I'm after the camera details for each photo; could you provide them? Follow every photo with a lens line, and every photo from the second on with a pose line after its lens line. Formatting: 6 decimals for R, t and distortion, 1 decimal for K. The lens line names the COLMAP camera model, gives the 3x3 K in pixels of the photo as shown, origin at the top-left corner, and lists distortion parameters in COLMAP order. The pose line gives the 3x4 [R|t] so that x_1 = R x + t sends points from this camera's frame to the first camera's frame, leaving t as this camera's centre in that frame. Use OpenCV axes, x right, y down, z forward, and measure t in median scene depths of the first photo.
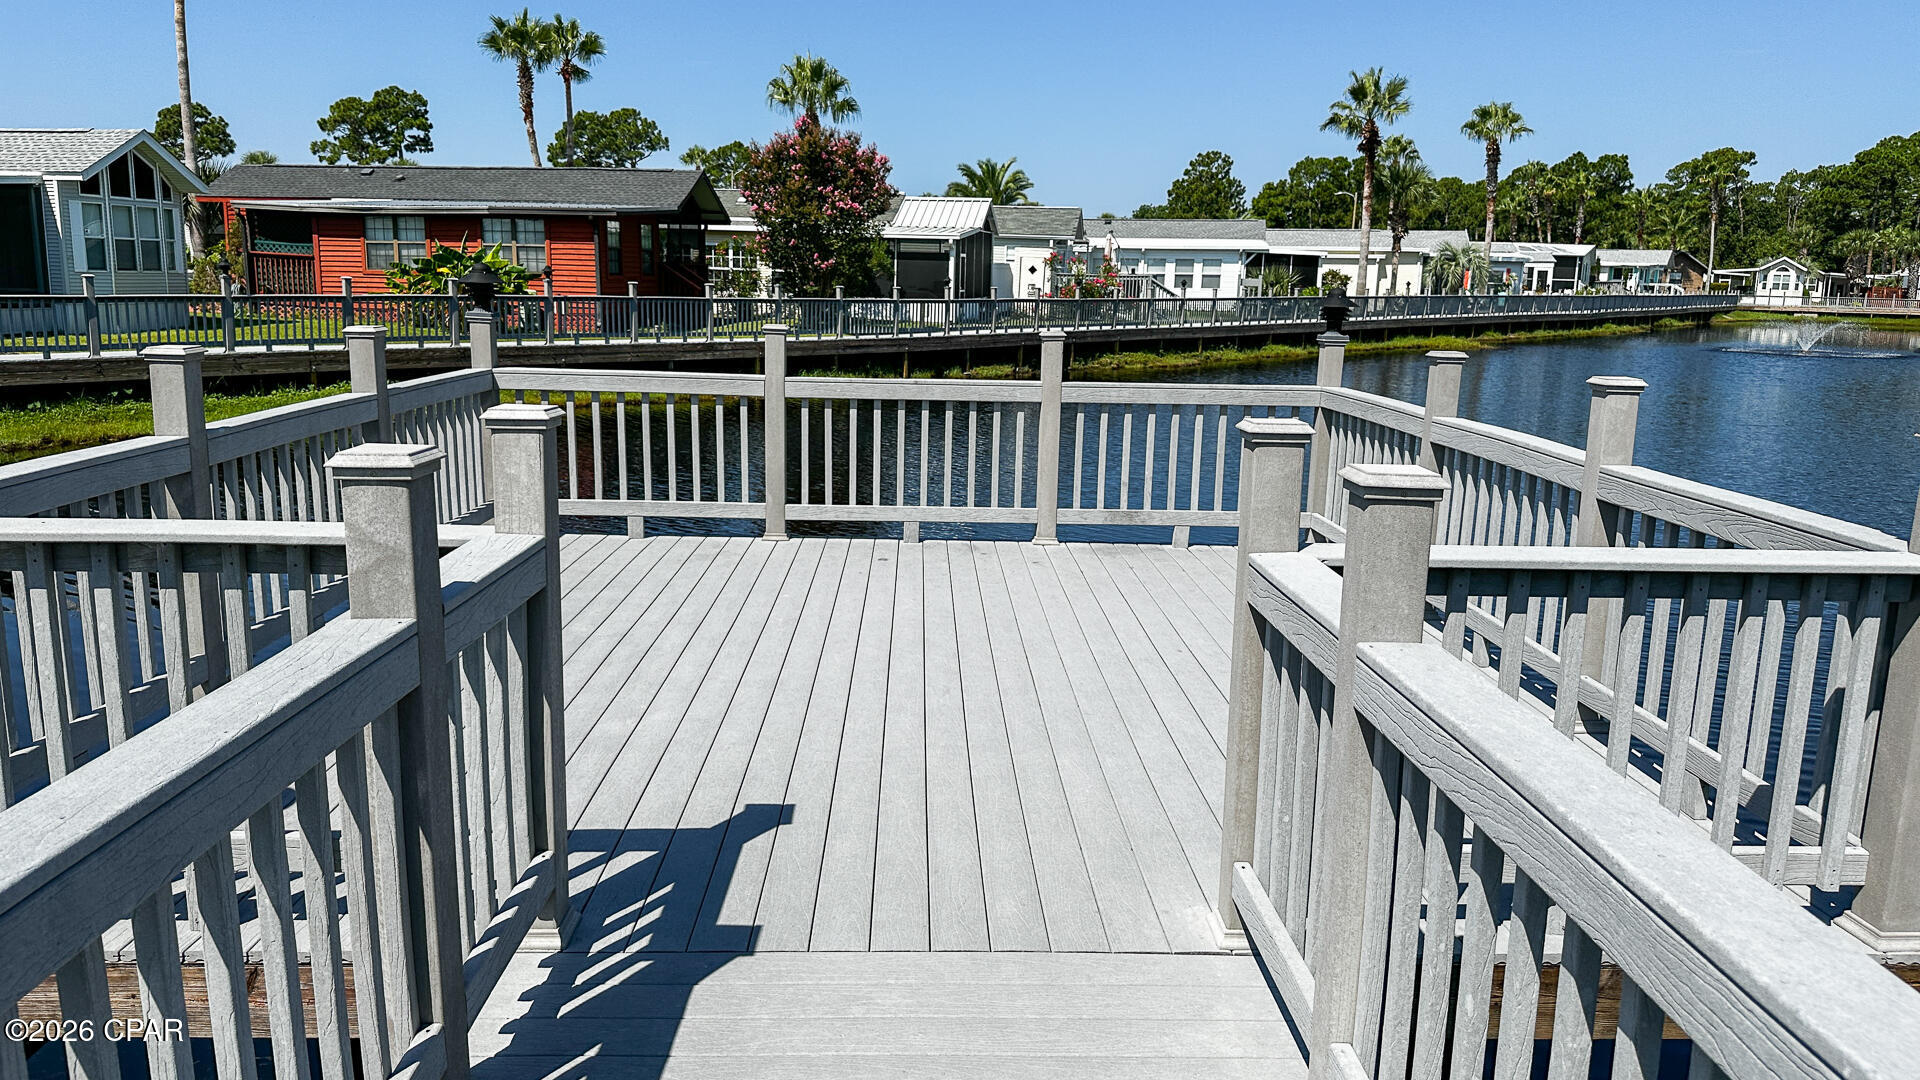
lens RADIAL K [[1235.9, 0, 936.1], [0, 1235.9, 543.3], [0, 0, 1]] dist [0.037896, -0.066604]
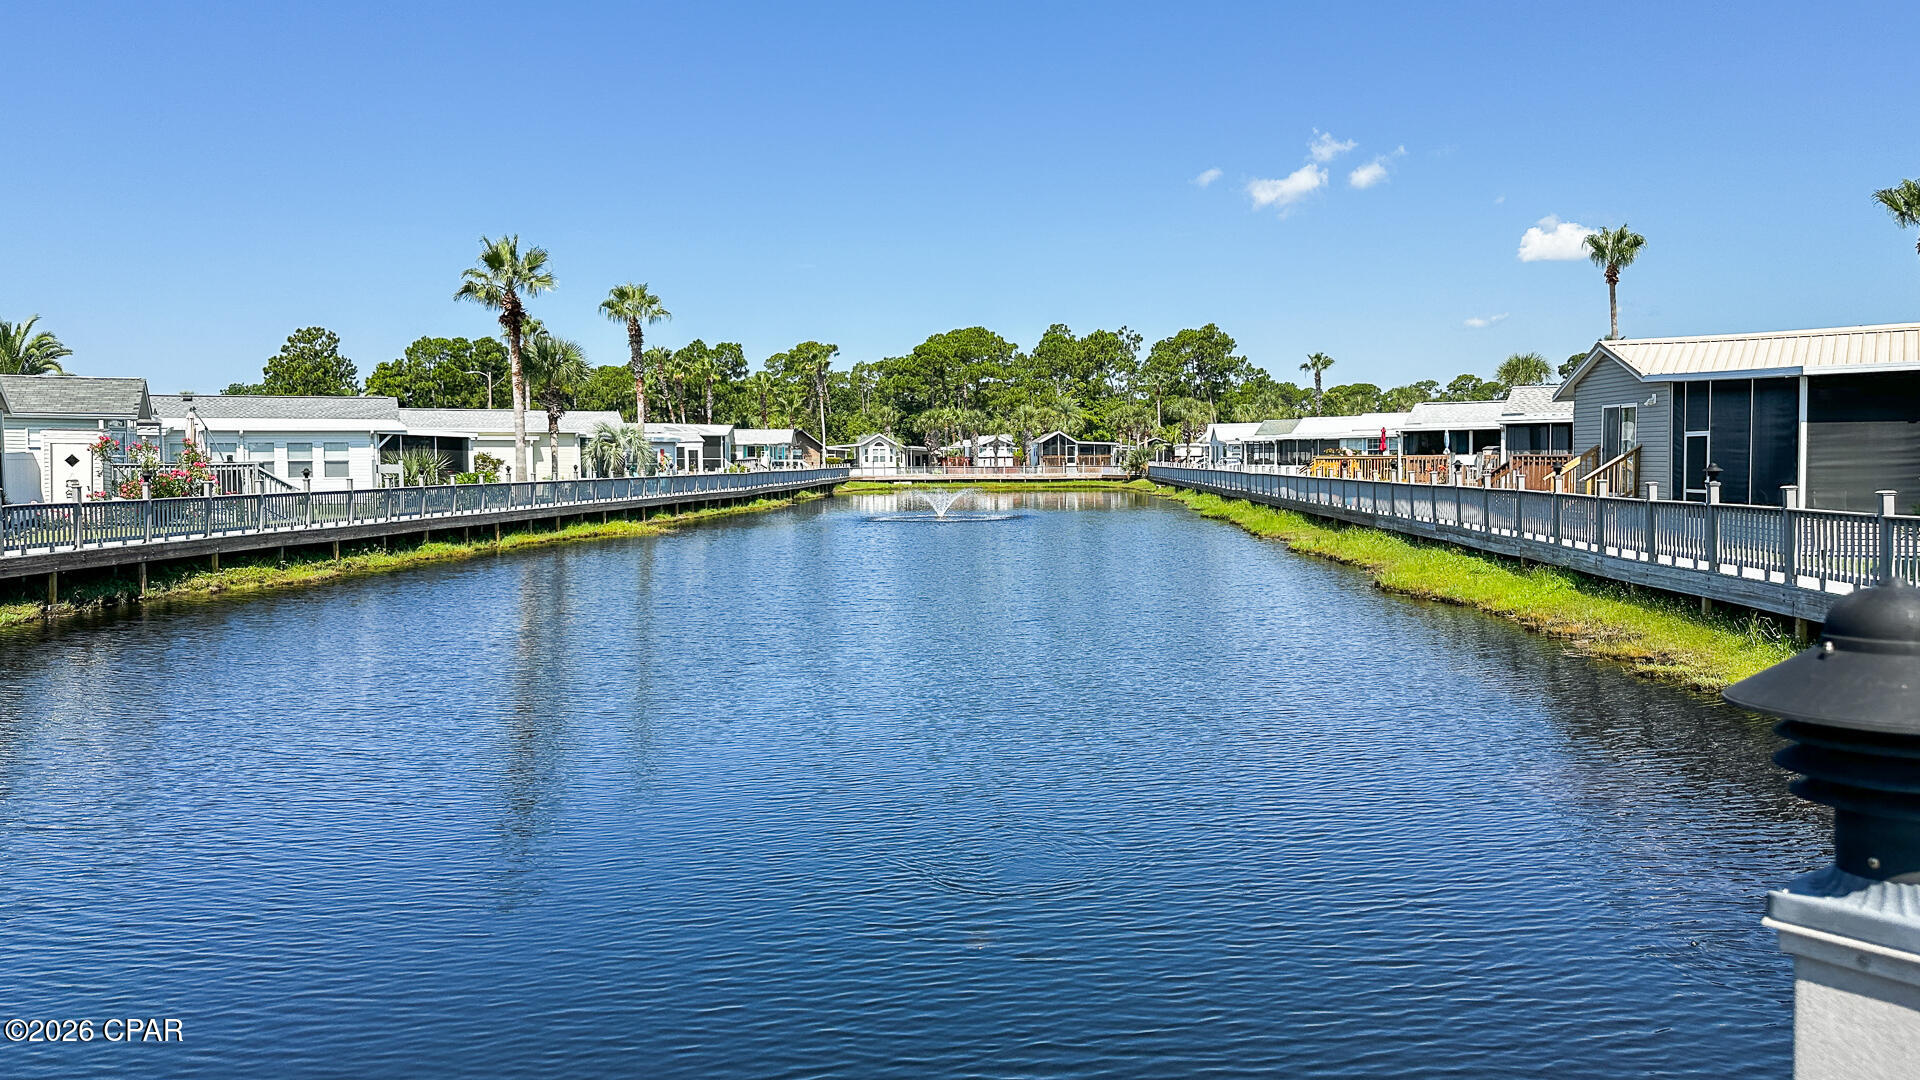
lens RADIAL K [[1235.9, 0, 936.1], [0, 1235.9, 543.3], [0, 0, 1]] dist [0.037896, -0.066604]
pose [[0.783230, -0.063939, 0.618435, 0.017366], [0.150944, 0.984493, -0.089381, -0.025947], [-0.603130, 0.163356, 0.780736, 0.111084]]
